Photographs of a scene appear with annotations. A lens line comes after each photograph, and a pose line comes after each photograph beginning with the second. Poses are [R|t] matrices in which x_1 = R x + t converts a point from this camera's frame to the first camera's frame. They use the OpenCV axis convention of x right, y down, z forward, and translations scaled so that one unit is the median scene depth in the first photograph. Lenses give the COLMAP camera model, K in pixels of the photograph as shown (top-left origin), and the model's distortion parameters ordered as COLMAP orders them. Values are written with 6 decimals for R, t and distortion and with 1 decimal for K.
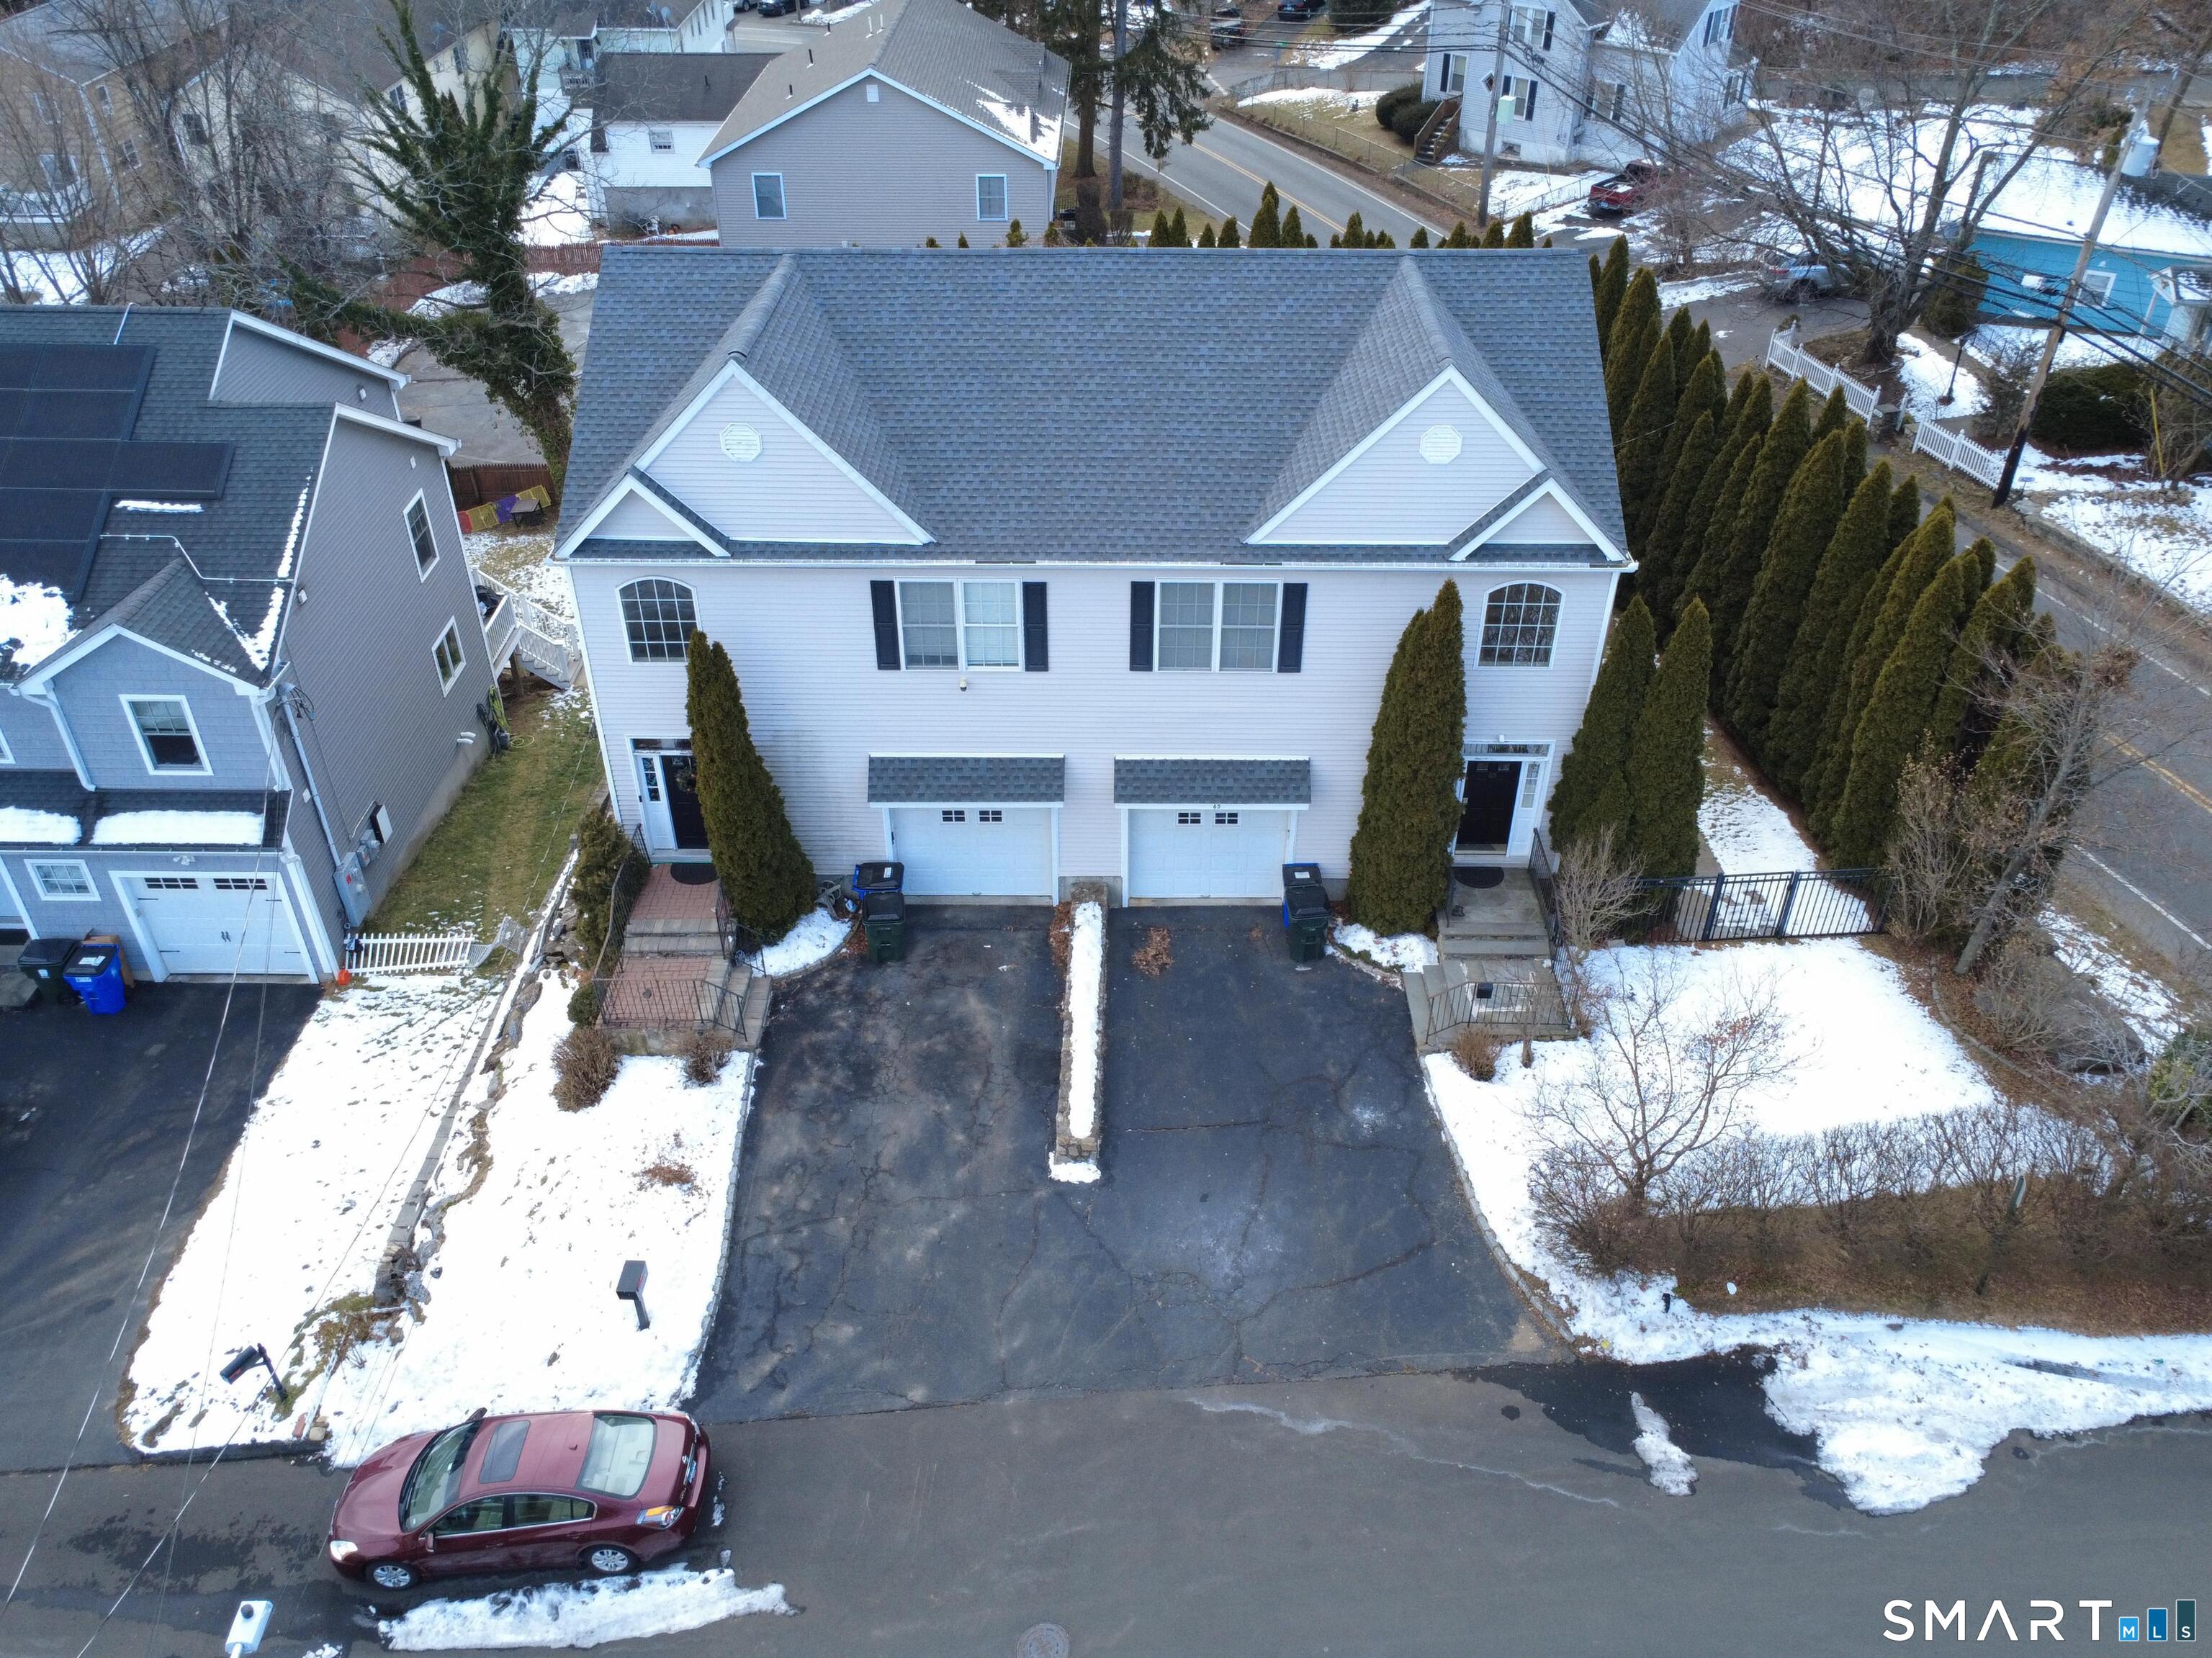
lens RADIAL K [[1697.9, 0, 1108.2], [0, 1697.9, 828.2], [0, 0, 1]] dist [0.002354, 0.005390]
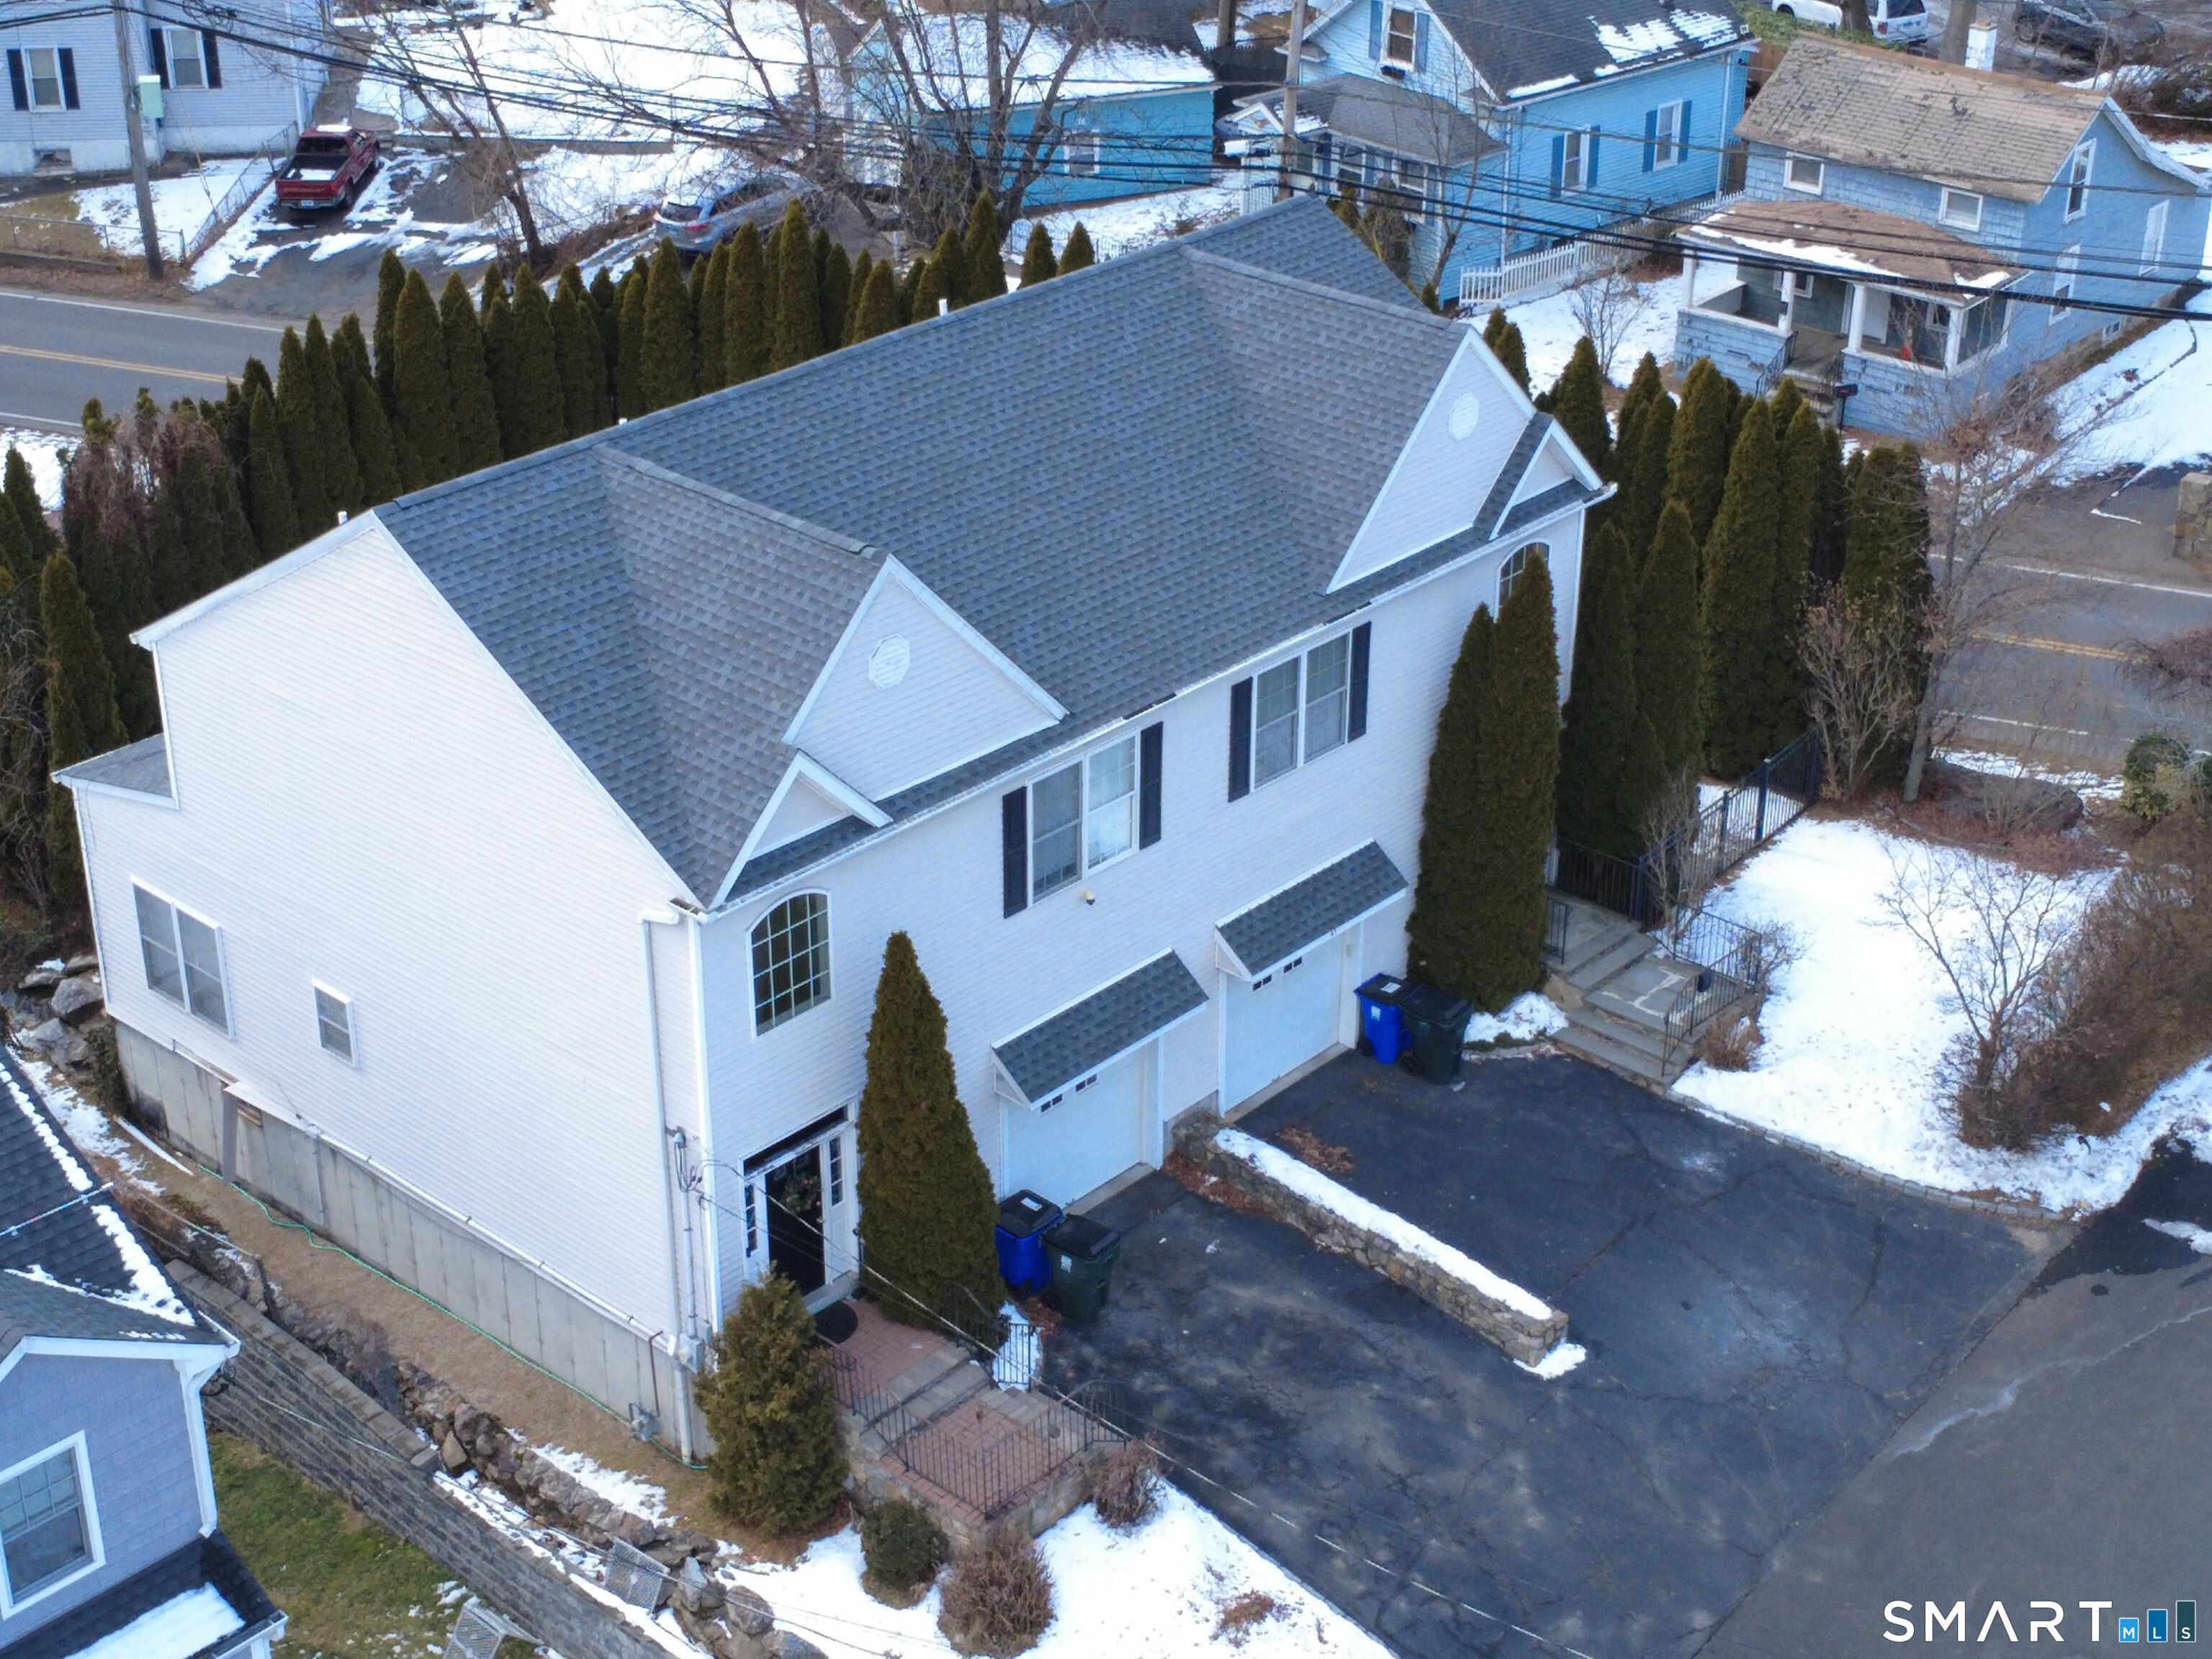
lens RADIAL K [[3290.8, 0, 1113.4], [0, 3290.8, 830.7], [0, 0, 1]] dist [0.009350, 0.000000]
pose [[0.663973, -0.342425, 0.664744, -1.069326], [0.437088, 0.899028, 0.026529, -0.149881], [-0.606708, 0.272937, 0.746600, -0.094569]]
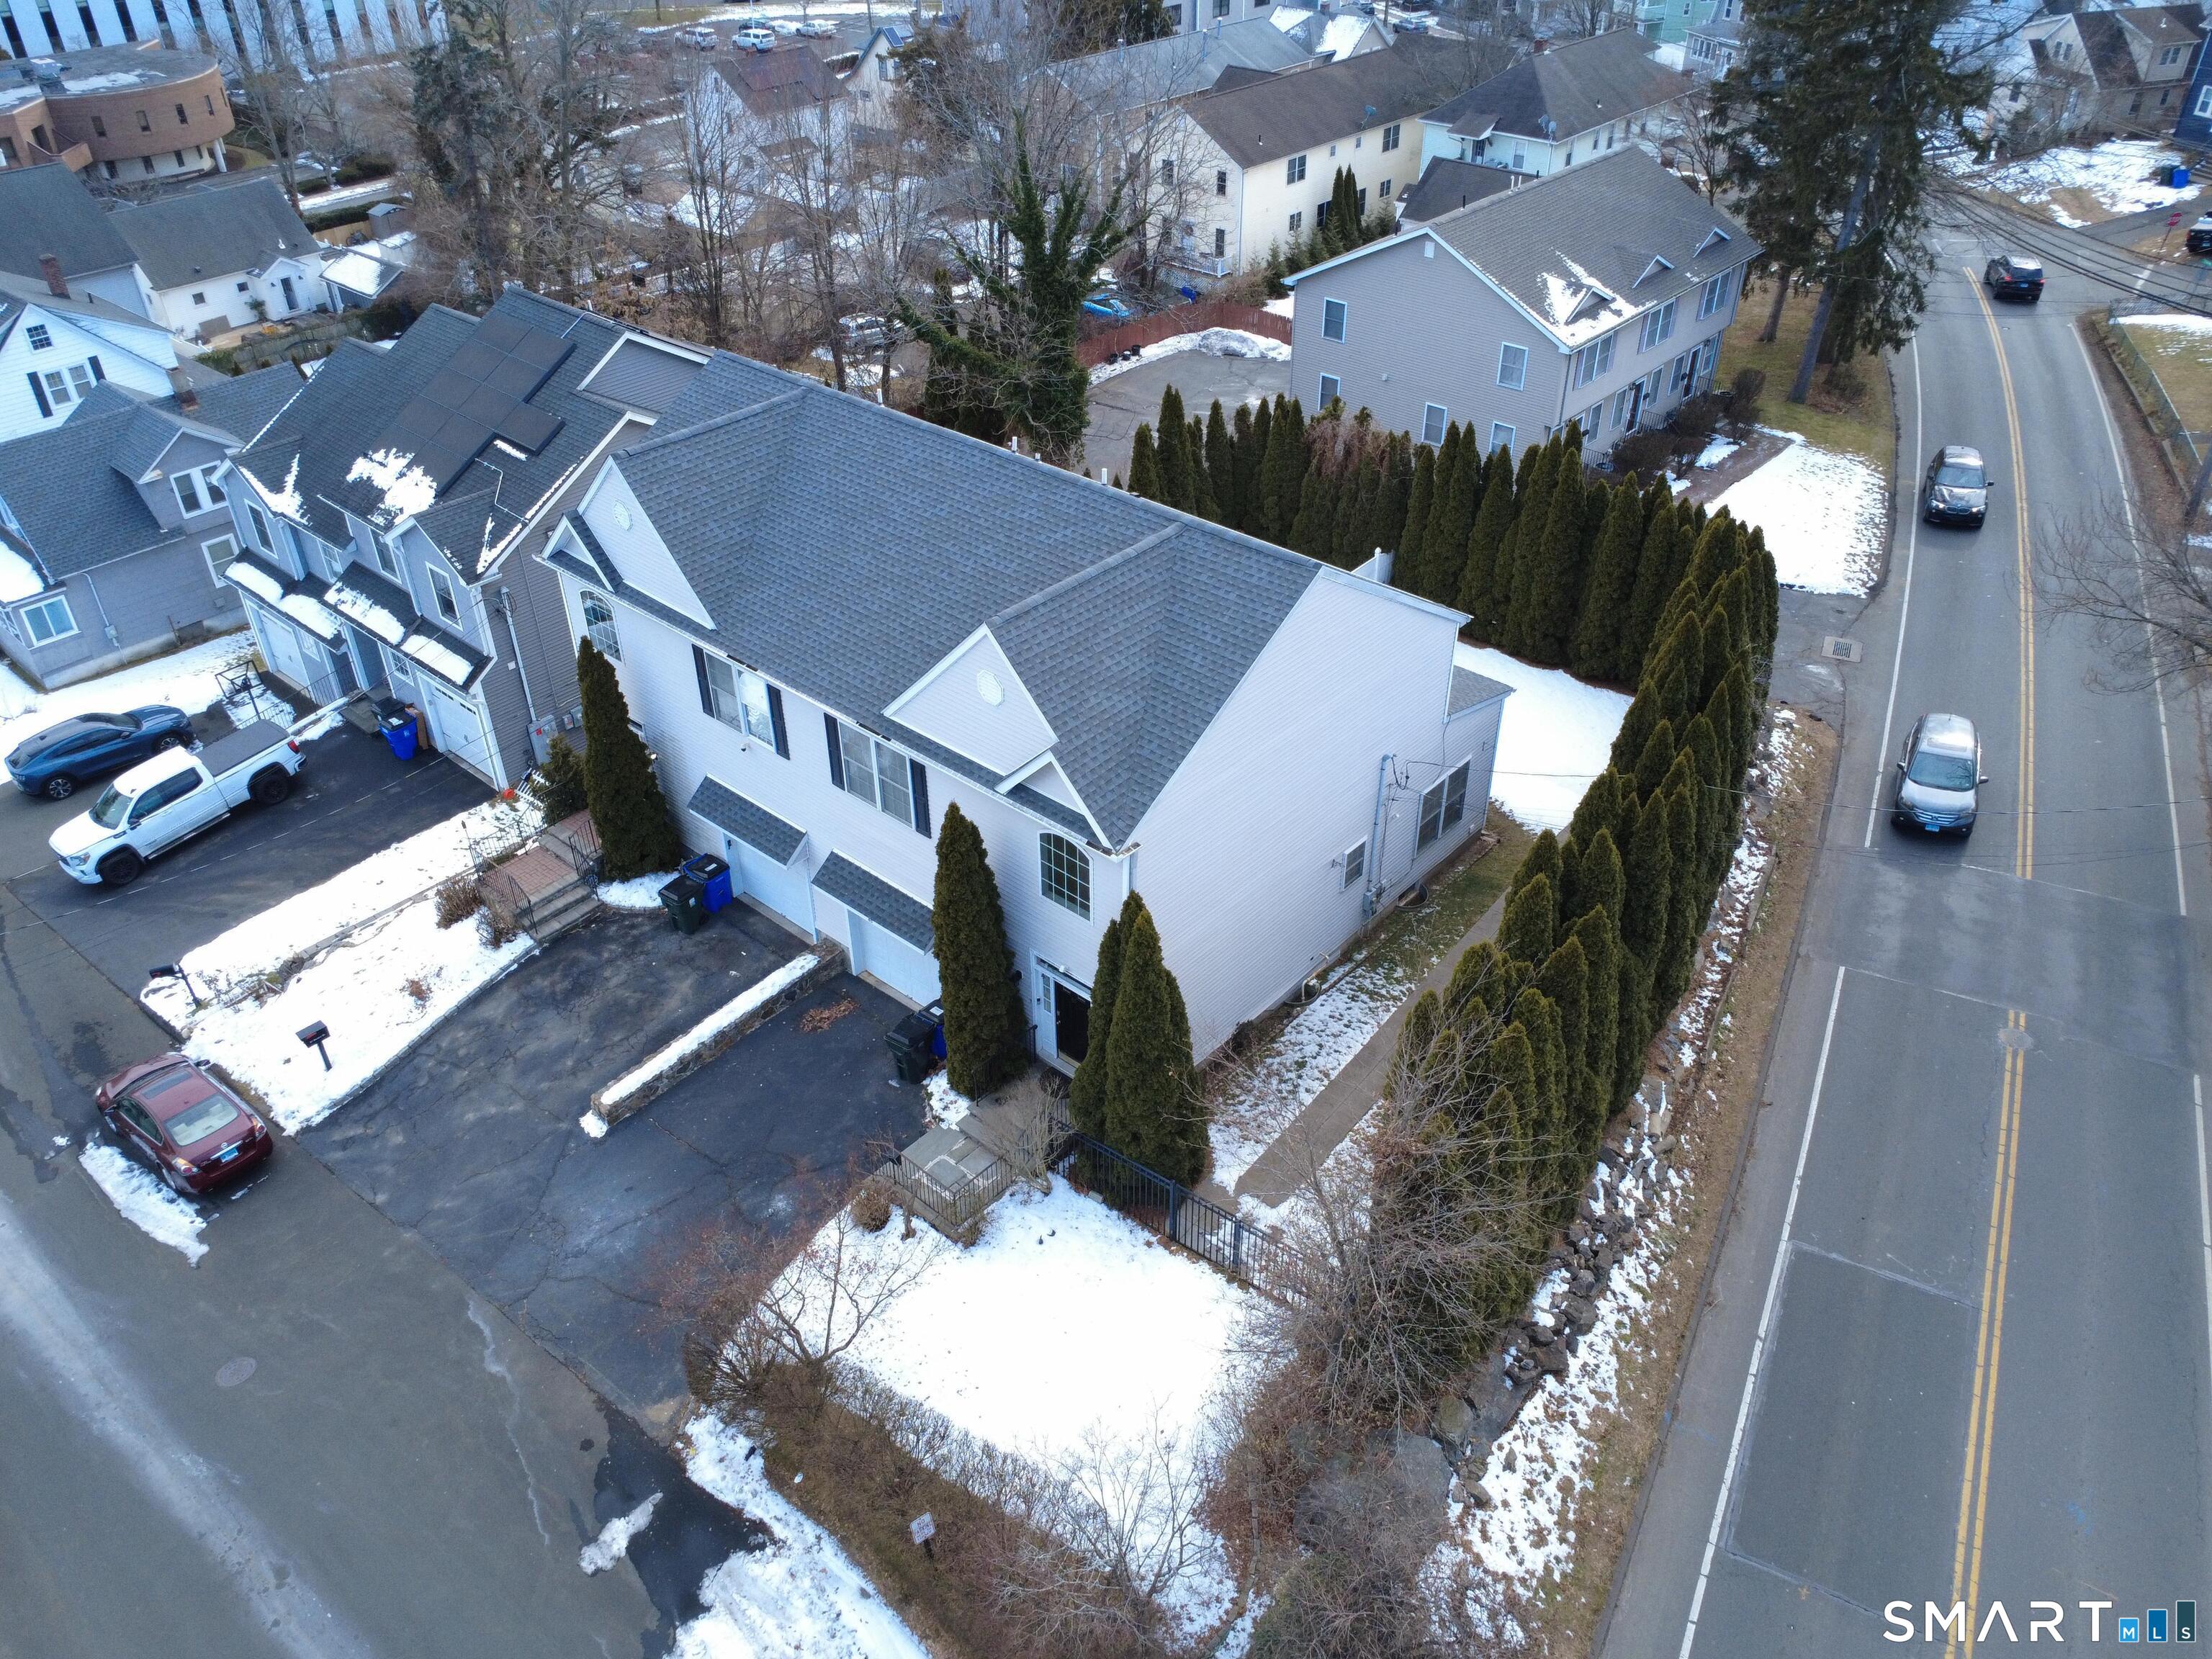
lens RADIAL K [[1653.0, 0, 1123.9], [0, 1653.0, 823.4], [0, 0, 1]] dist [-0.002466, -0.004196]
pose [[0.757667, 0.373246, -0.535376, 0.833553], [-0.378967, 0.919468, 0.104706, -0.276934], [0.531342, 0.123558, 0.838098, 0.140523]]
